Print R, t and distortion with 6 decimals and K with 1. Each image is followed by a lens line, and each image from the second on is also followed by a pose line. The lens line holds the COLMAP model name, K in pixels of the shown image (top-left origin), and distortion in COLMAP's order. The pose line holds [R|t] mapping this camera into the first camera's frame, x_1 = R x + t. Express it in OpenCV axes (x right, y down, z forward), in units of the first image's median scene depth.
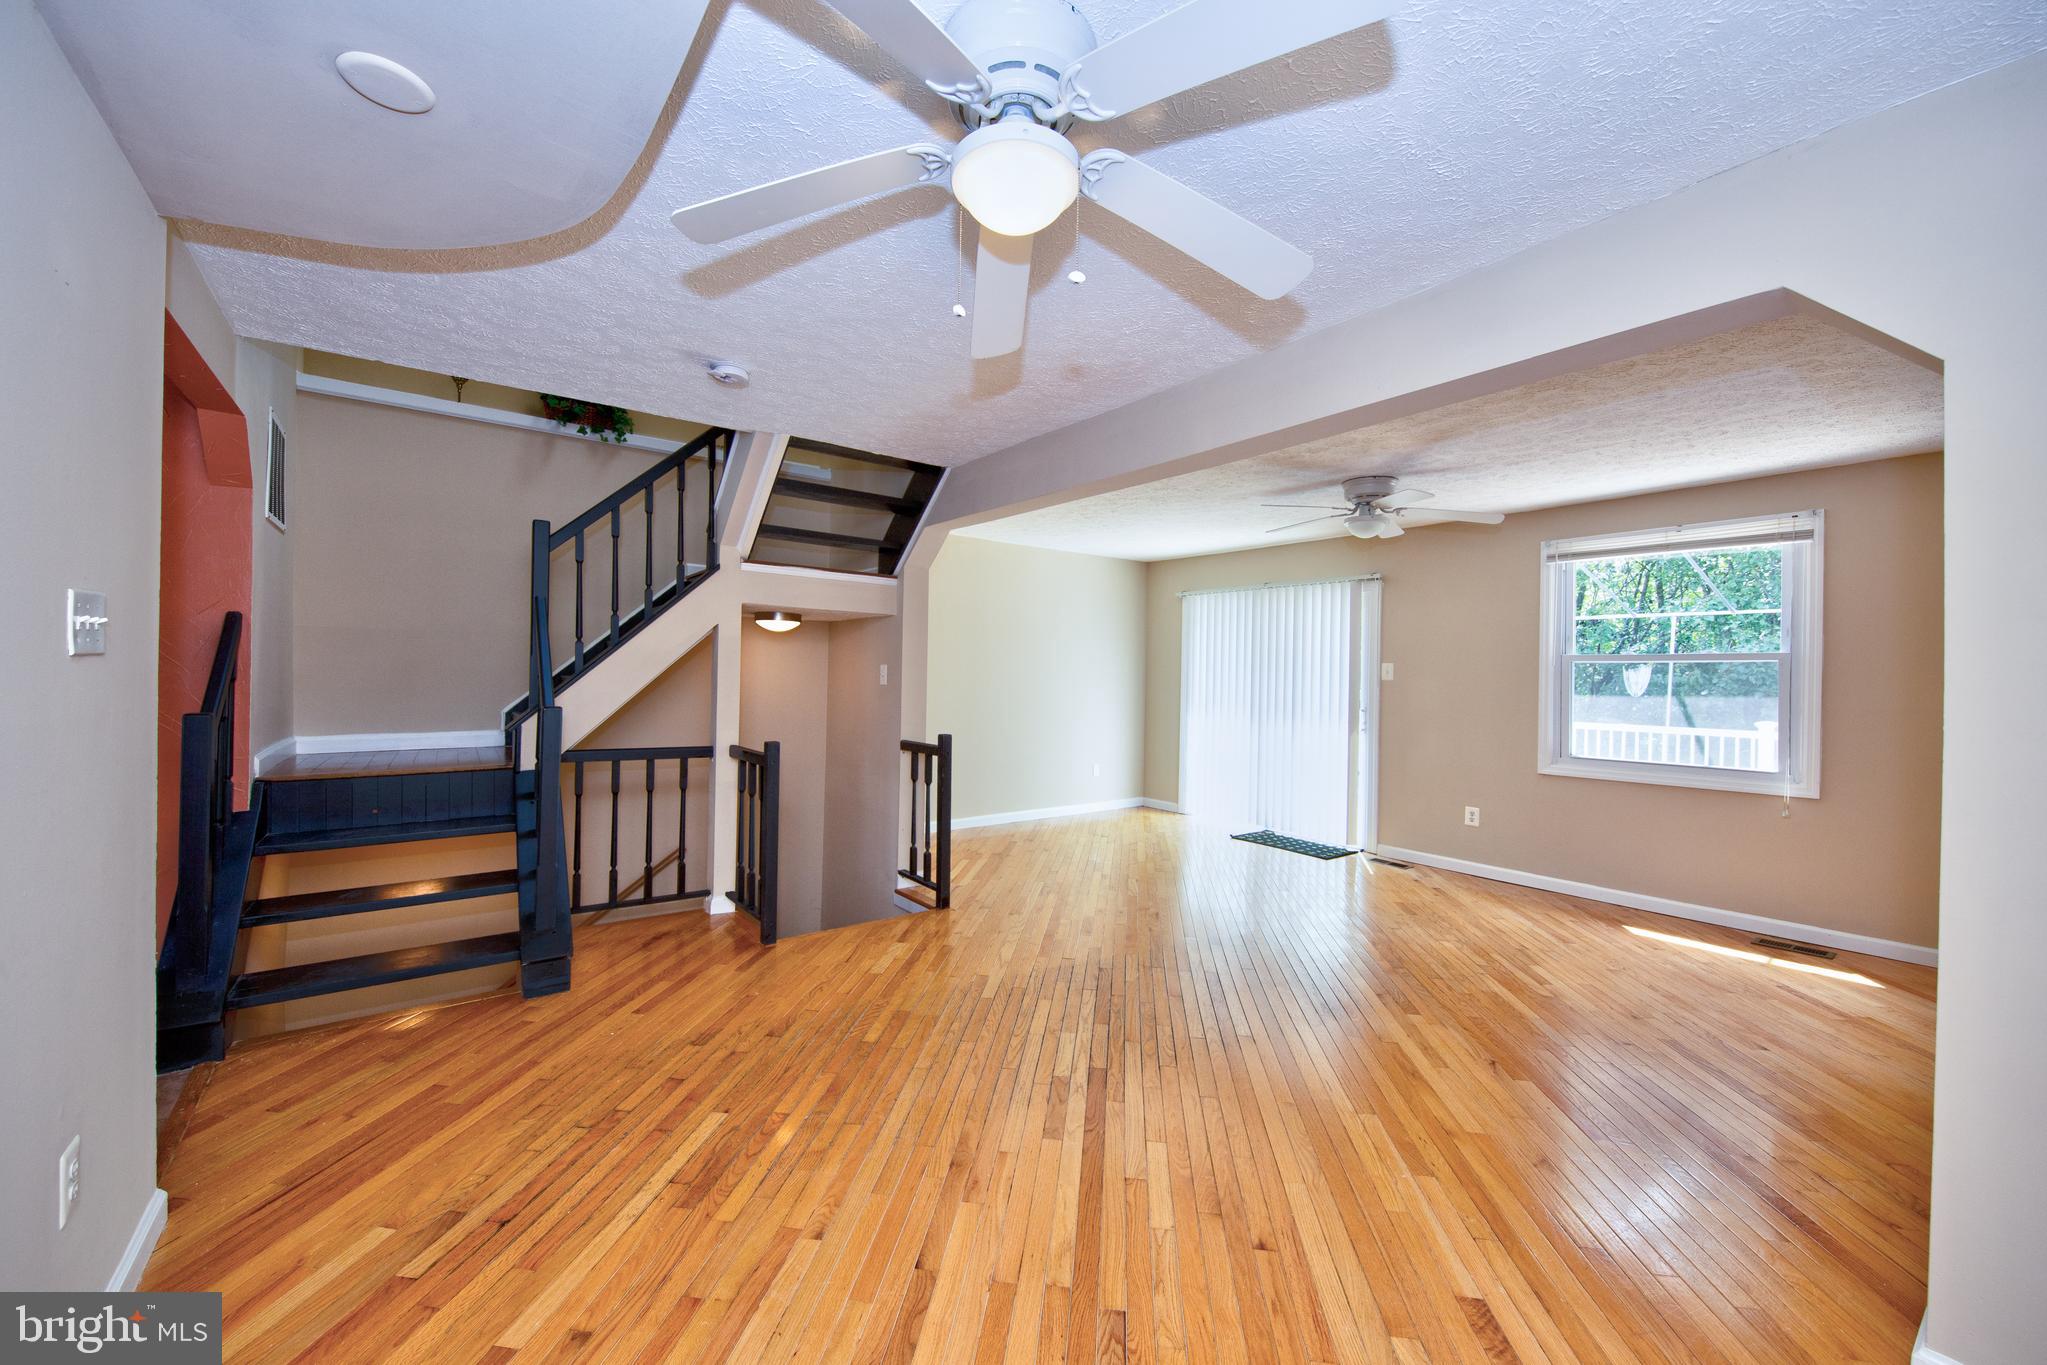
lens RADIAL K [[772.5, 0, 1023.4], [0, 772.5, 677.0], [0, 0, 1]] dist [0.017817, -0.007514]
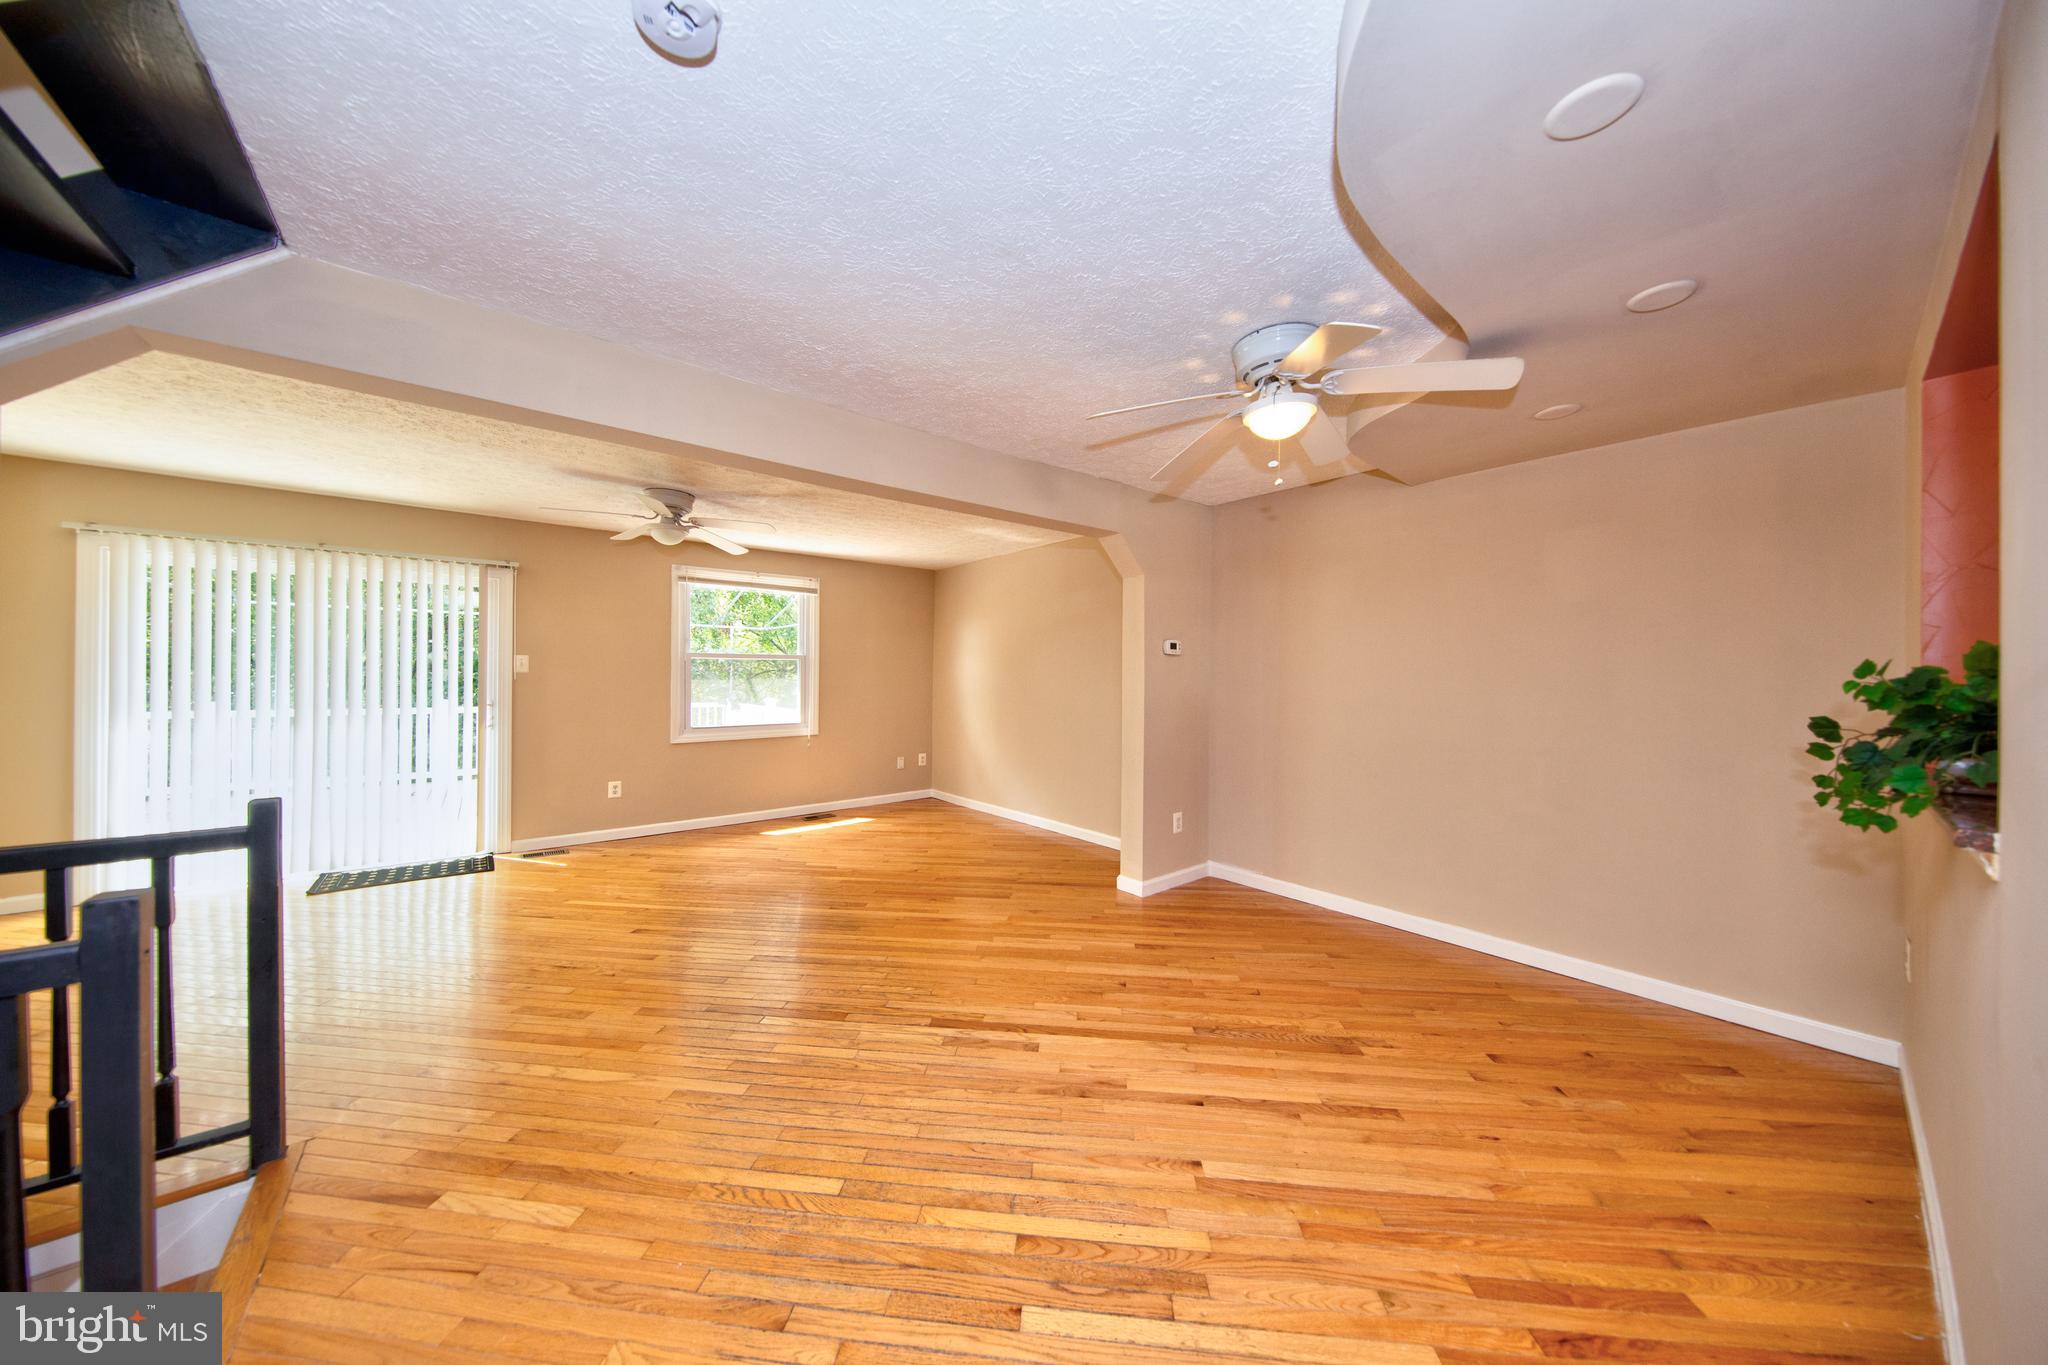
lens RADIAL K [[654.3, 0, 1006.0], [0, 654.3, 677.3], [0, 0, 1]] dist [0.000582, -0.002980]
pose [[-0.017938, -0.020056, 0.999638, -0.619516], [-0.001549, 0.999798, 0.020032, -0.013032], [-0.999838, -0.001189, -0.017966, 0.663403]]
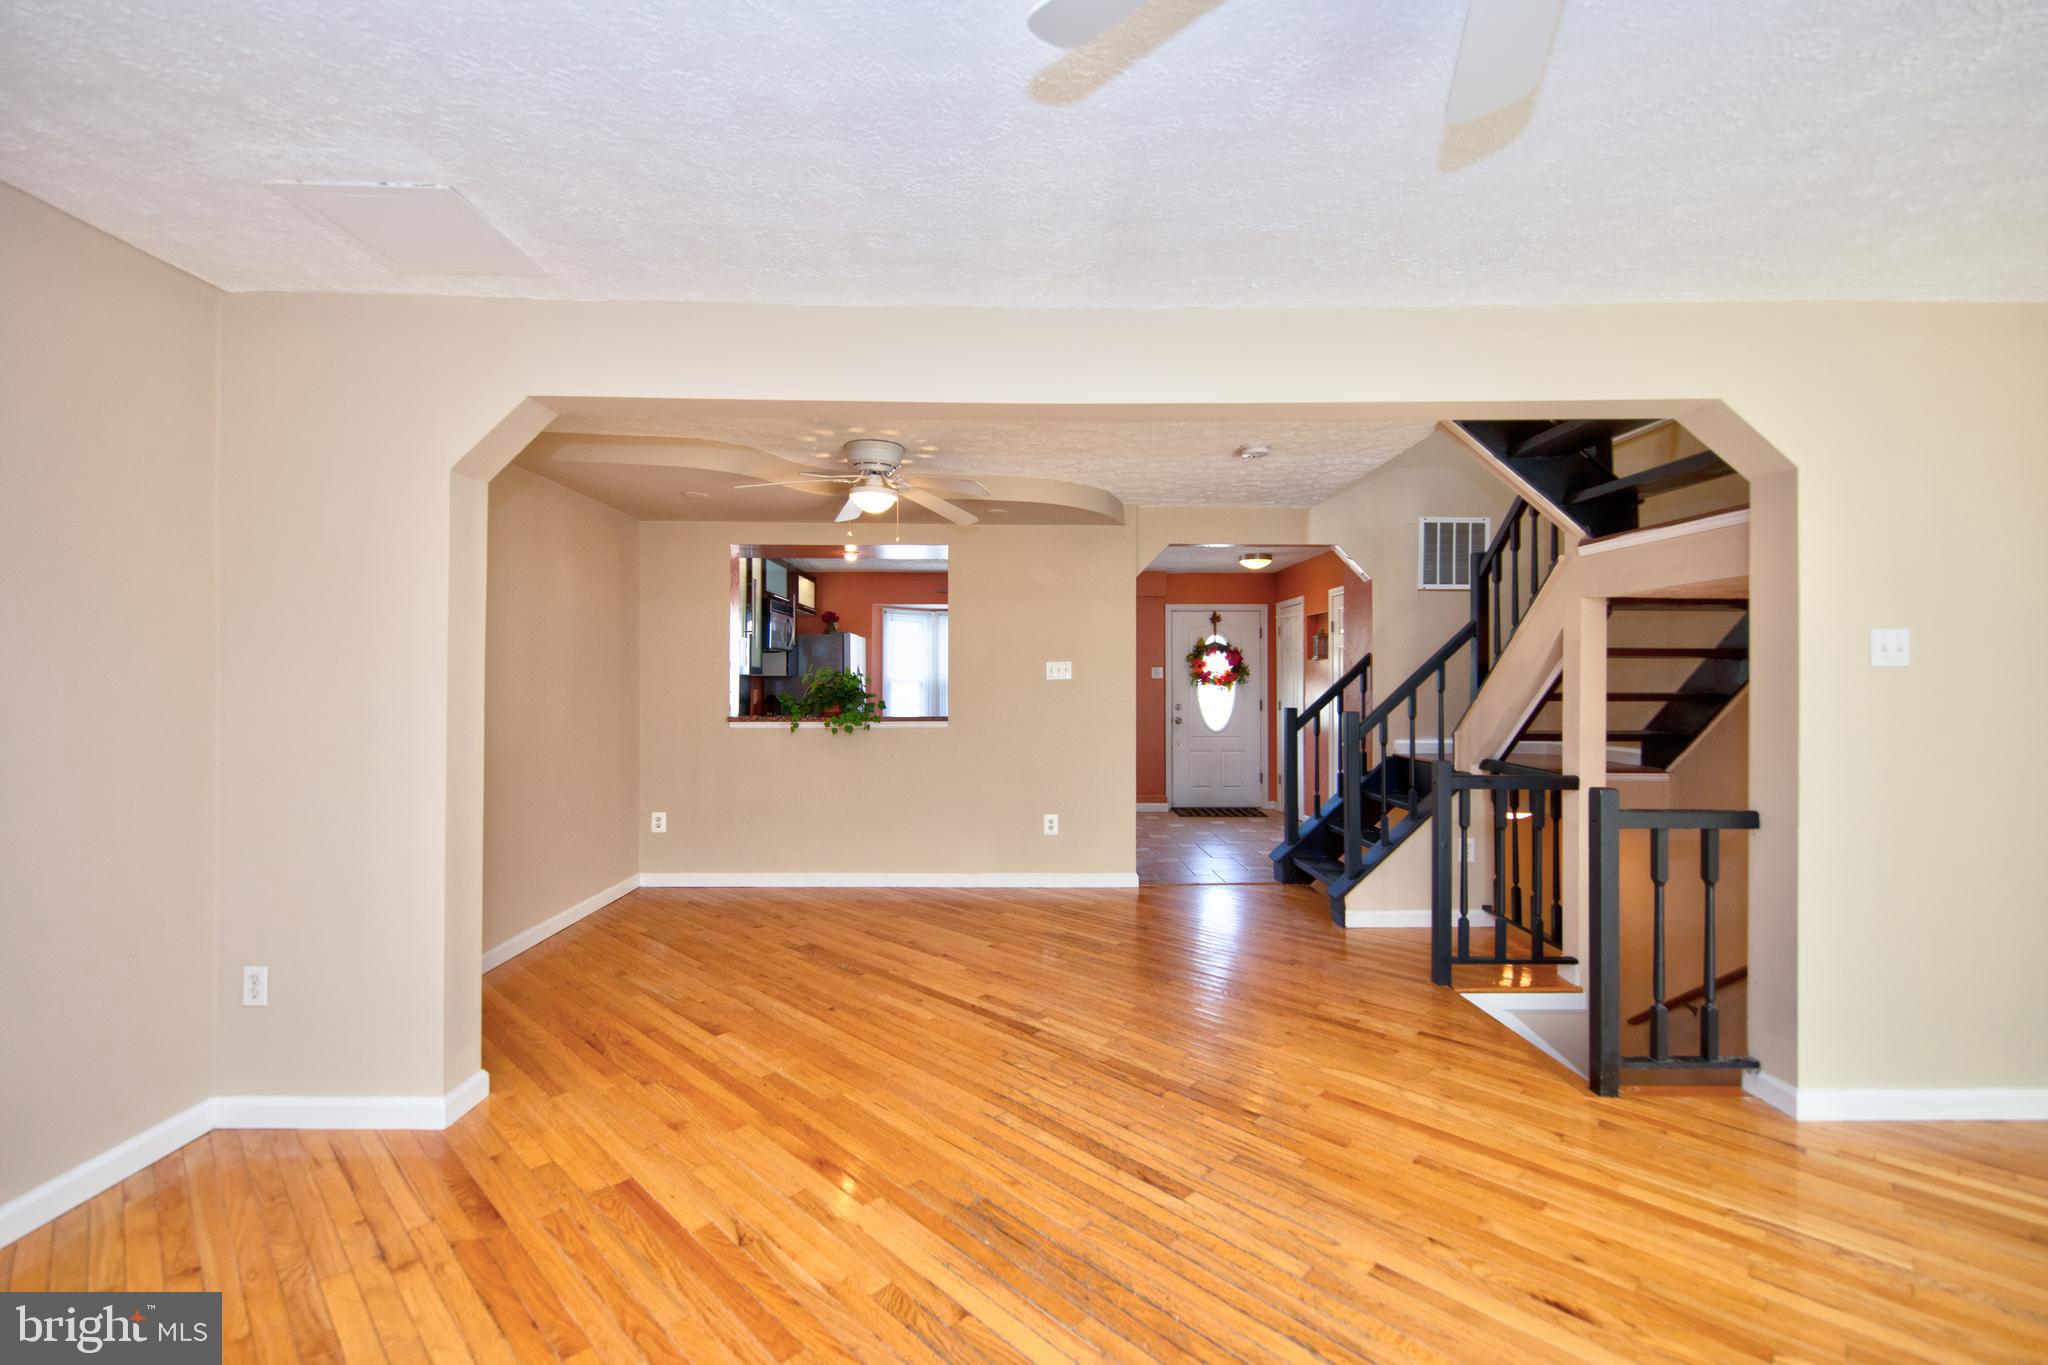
lens RADIAL K [[866.2, 0, 1014.0], [0, 866.2, 674.9], [0, 0, 1]] dist [0.000815, 0.000029]
pose [[-0.593550, -0.024768, -0.804416, 0.822864], [-0.019533, 0.999675, -0.016367, 0.009231], [0.804560, 0.005998, -0.593841, 1.246566]]
